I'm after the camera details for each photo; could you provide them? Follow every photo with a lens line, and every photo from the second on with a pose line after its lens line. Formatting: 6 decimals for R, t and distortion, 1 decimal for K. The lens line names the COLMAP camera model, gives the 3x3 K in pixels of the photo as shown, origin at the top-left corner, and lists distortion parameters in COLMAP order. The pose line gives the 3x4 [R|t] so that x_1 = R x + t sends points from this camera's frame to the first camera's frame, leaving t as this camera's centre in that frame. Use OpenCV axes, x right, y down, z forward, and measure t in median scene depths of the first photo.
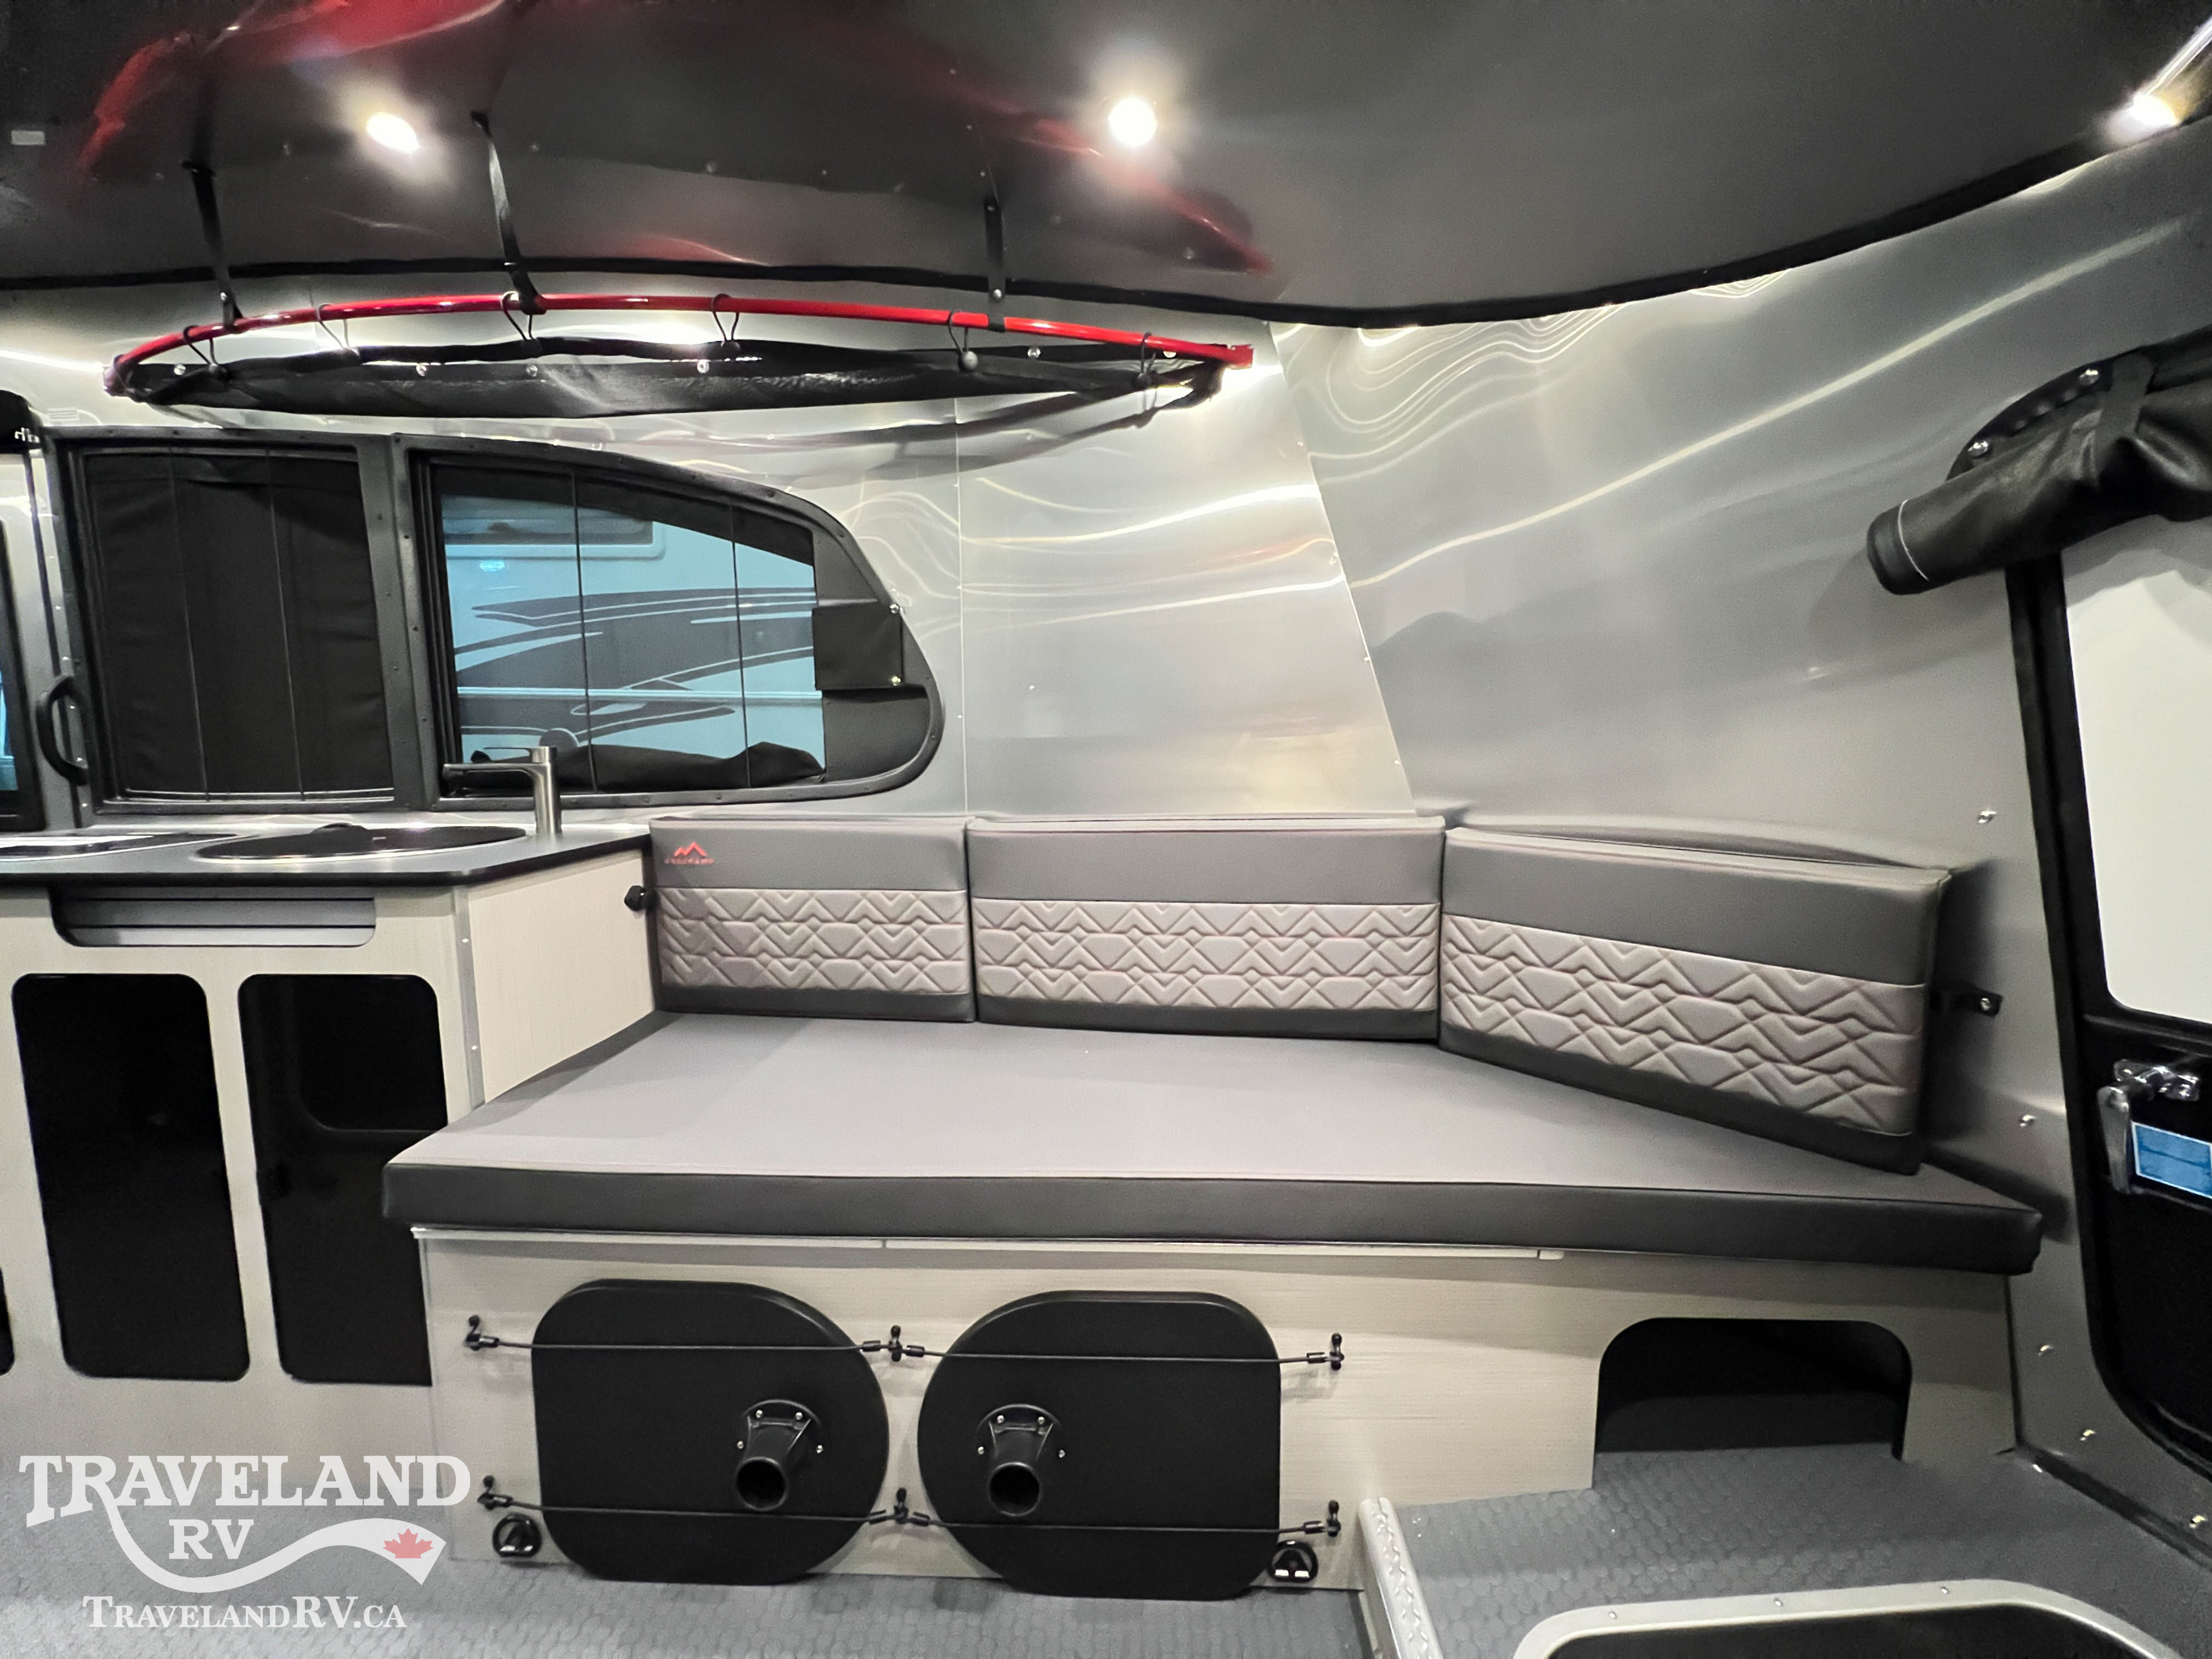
lens RADIAL K [[881.4, 0, 1107.7], [0, 881.4, 831.7], [0, 0, 1]] dist [0.001313, 0.000222]
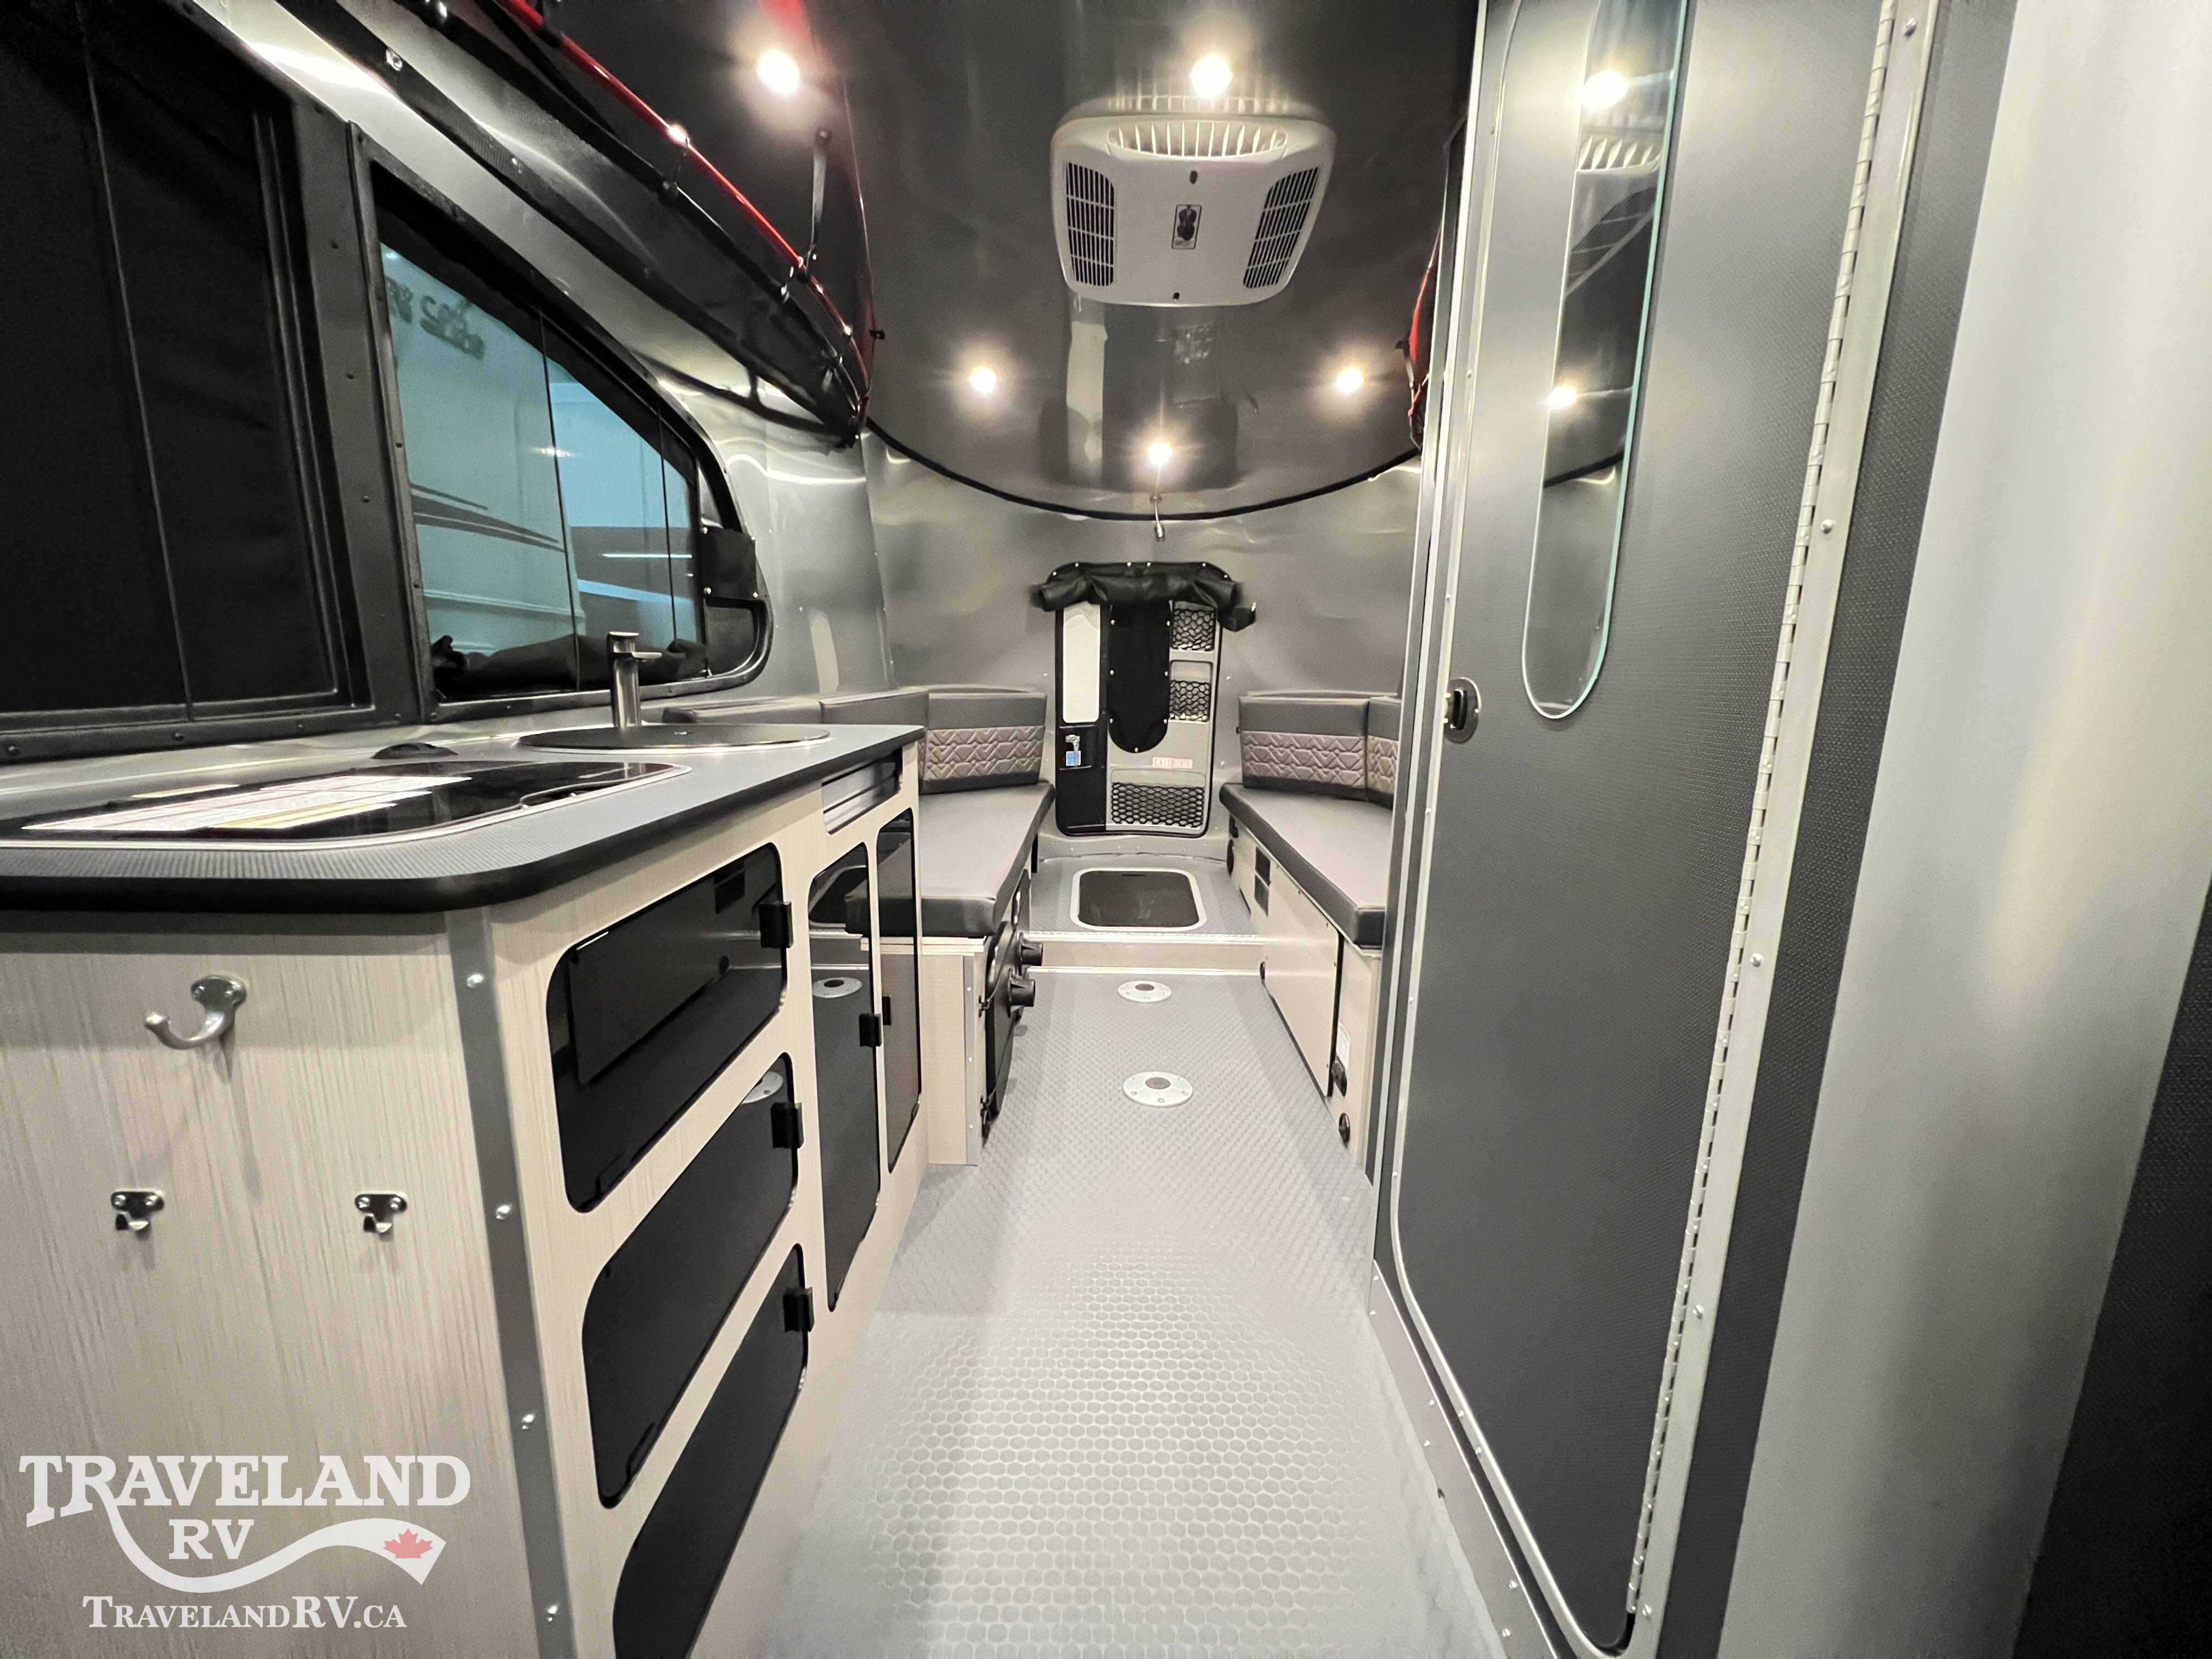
lens RADIAL K [[881.1, 0, 1102.5], [0, 881.1, 826.9], [0, 0, 1]] dist [-0.001109, 0.000069]
pose [[-0.040591, -0.174033, 0.983903, -1.538726], [0.090408, 0.980036, 0.177079, -0.018664], [-0.995077, 0.096140, -0.024047, 0.529408]]
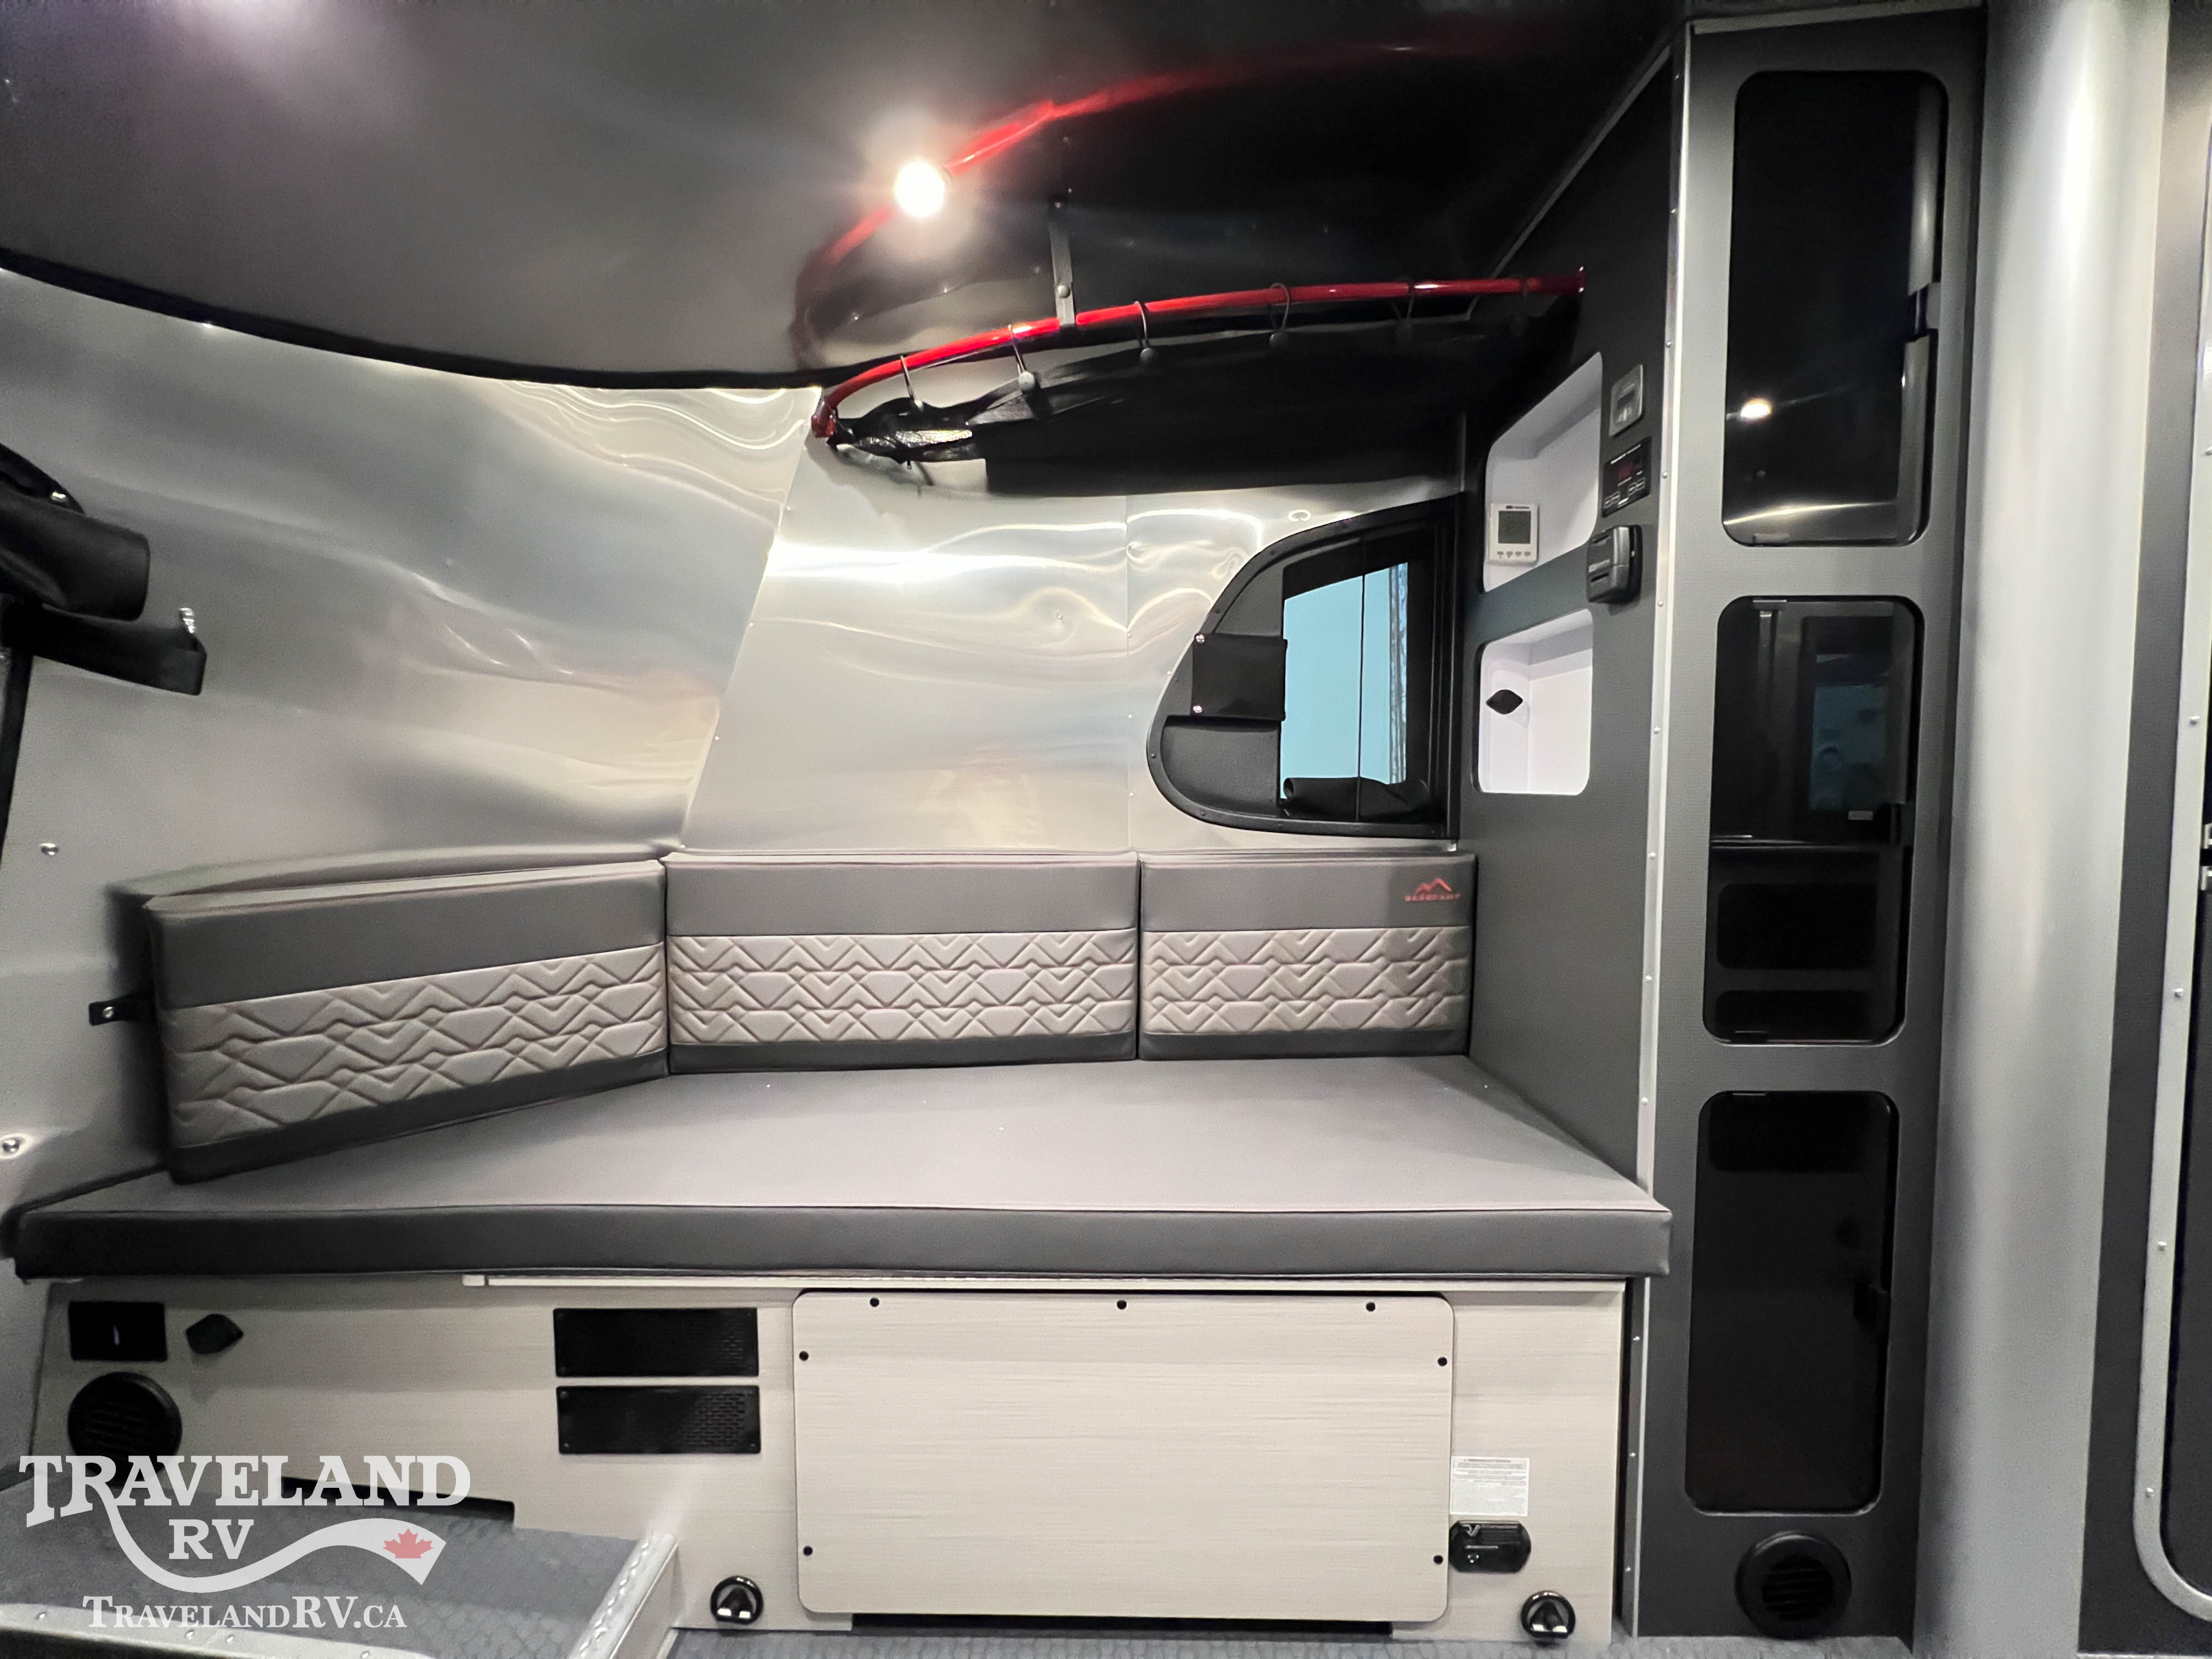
lens RADIAL K [[880.5, 0, 1092.0], [0, 880.5, 828.3], [0, 0, 1]] dist [-0.001419, -0.000204]
pose [[-0.999760, 0.010671, -0.019145, -0.140859], [0.007419, 0.986673, 0.162548, -0.074604], [0.020625, 0.162367, -0.986515, 0.757356]]
